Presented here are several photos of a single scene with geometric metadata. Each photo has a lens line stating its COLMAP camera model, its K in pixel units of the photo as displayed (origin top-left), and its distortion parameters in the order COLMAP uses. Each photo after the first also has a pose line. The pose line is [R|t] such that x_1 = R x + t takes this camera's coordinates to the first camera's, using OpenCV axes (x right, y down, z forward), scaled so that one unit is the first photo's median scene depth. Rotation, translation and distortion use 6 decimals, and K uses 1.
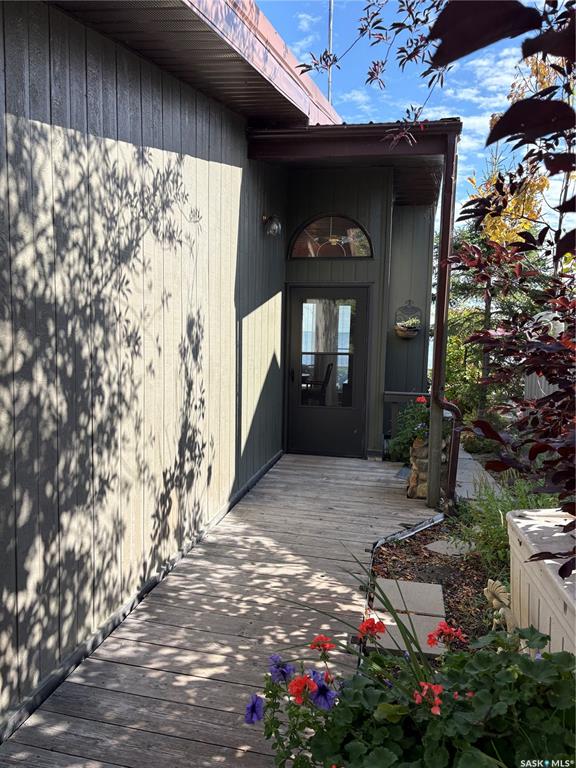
lens RADIAL K [[581.6, 0, 288.0], [0, 581.6, 384.0], [0, 0, 1]] dist [0.058566, -0.070706]
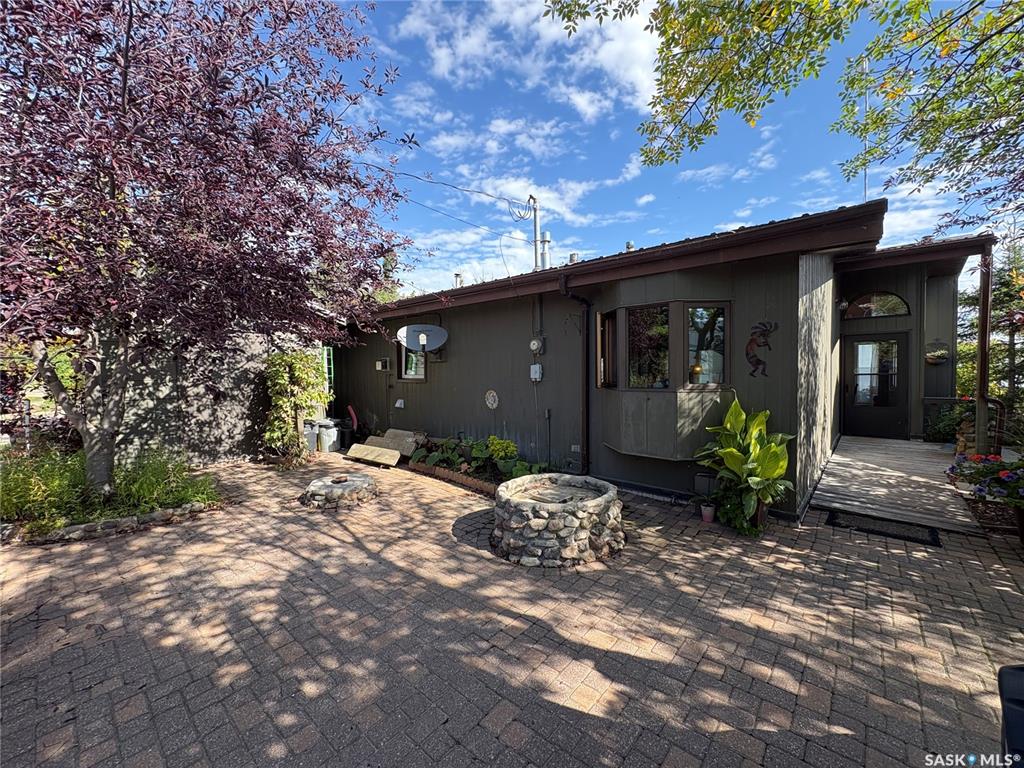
lens RADIAL K [[408.0, 0, 513.3], [0, 408.0, 382.2], [0, 0, 1]] dist [-0.001357, -0.000347]
pose [[0.862522, -0.020385, -0.505609, -0.230225], [-0.014262, 0.997812, -0.064558, 0.058114], [0.505819, 0.062894, 0.860344, -0.503183]]
